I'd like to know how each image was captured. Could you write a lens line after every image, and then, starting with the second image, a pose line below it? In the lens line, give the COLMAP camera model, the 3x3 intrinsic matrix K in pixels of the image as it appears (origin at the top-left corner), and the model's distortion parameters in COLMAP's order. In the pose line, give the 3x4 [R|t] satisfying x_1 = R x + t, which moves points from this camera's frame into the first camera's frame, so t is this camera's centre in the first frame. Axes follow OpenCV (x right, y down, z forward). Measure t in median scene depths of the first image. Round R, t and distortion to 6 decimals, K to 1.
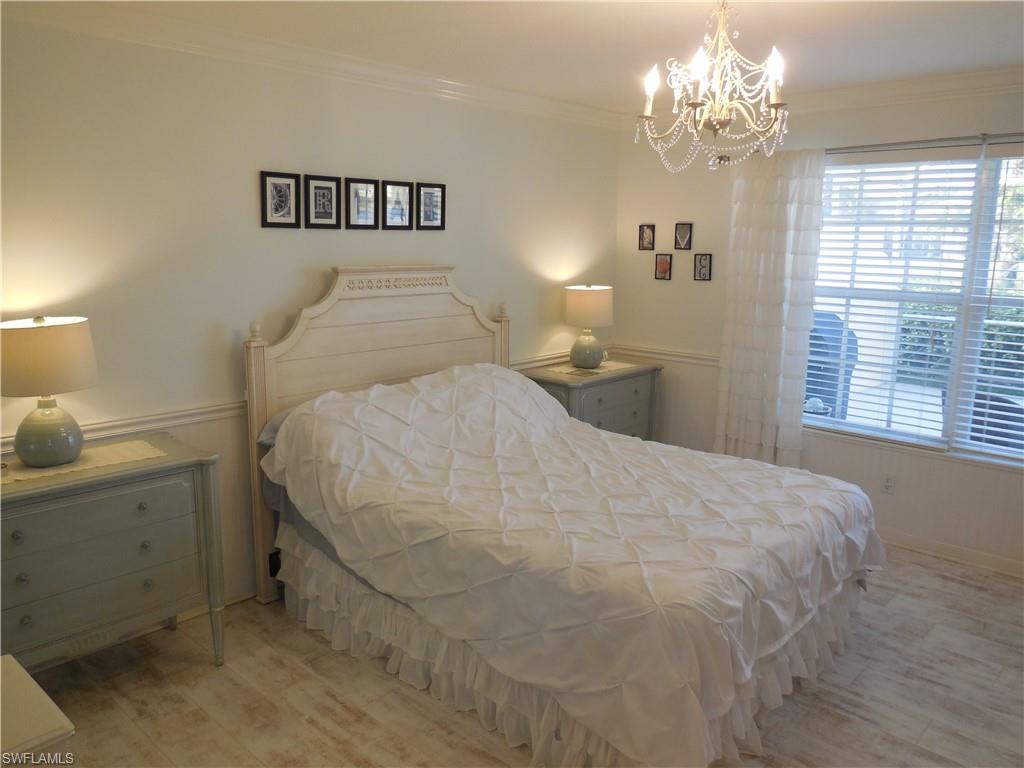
lens RADIAL K [[781.0, 0, 512.0], [0, 781.0, 384.0], [0, 0, 1]] dist [0.007957, -0.002270]
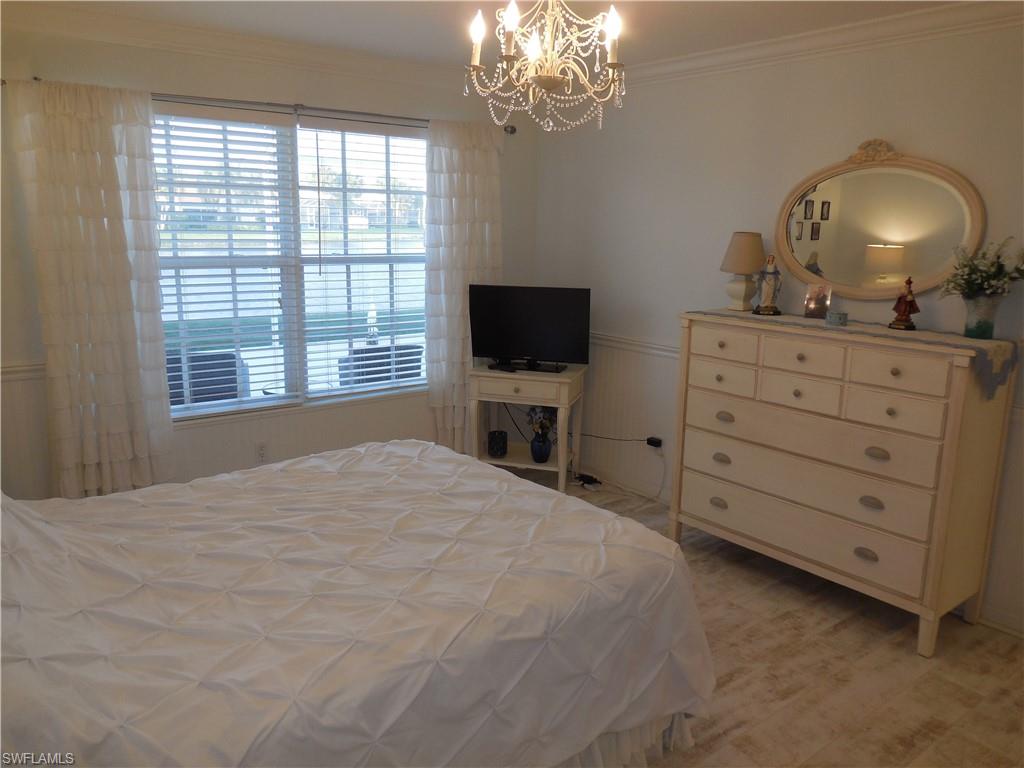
lens RADIAL K [[781.0, 0, 512.0], [0, 781.0, 384.0], [0, 0, 1]] dist [0.007957, -0.002270]
pose [[0.139697, -0.214801, 0.966615, -0.455080], [0.164993, 0.967590, 0.191173, -0.102152], [-0.976351, 0.132779, 0.170610, 0.562324]]
